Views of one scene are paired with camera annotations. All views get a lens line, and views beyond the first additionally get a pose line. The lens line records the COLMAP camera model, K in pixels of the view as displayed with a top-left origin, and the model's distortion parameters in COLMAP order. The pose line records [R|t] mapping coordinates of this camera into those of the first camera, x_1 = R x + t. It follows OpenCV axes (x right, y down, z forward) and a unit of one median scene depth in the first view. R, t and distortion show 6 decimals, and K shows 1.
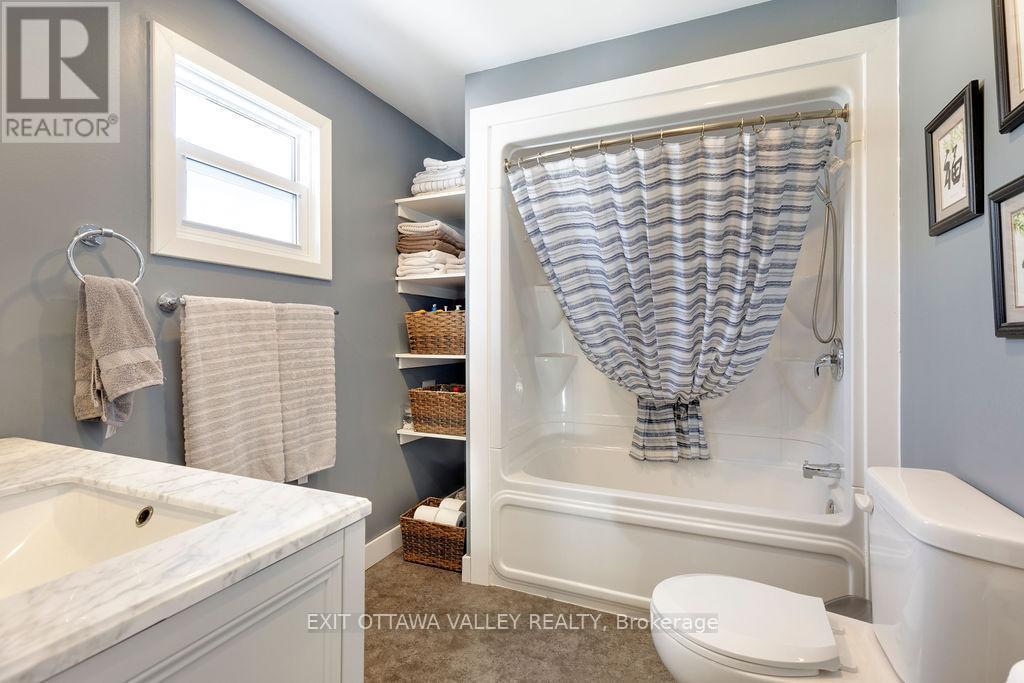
lens RADIAL K [[471.2, 0, 513.3], [0, 471.2, 339.4], [0, 0, 1]] dist [0.000437, 0.000039]
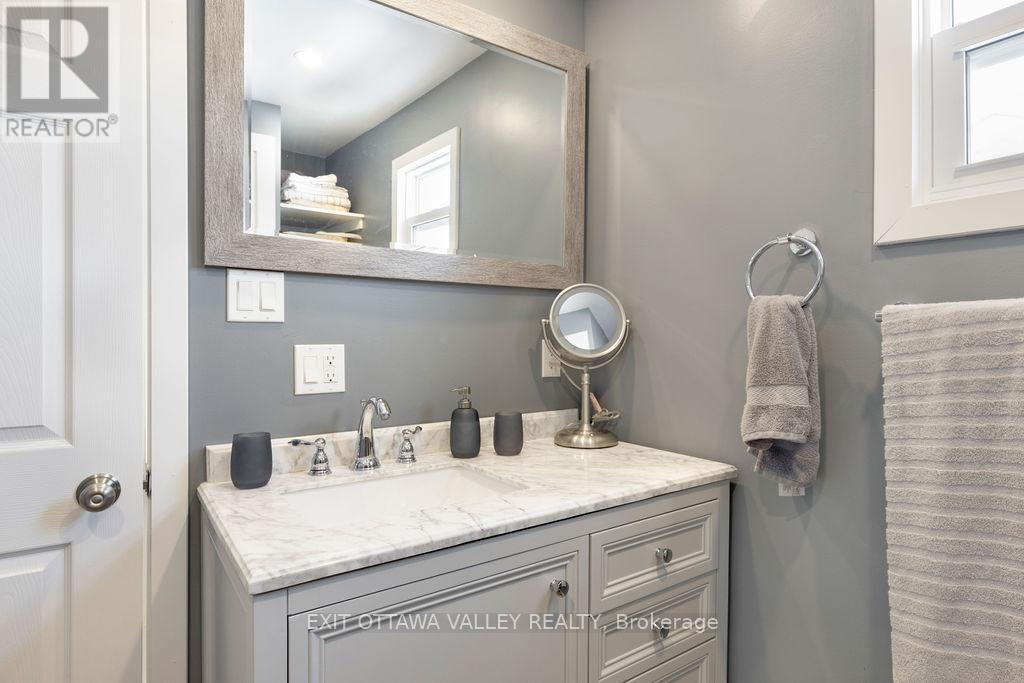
lens RADIAL K [[556.0, 0, 513.8], [0, 556.0, 339.0], [0, 0, 1]] dist [-0.000763, -0.000097]
pose [[-0.506833, 0.004537, -0.862032, 0.341782], [-0.005219, 0.999952, 0.008331, -0.115135], [0.862029, 0.008721, -0.506785, 2.025342]]
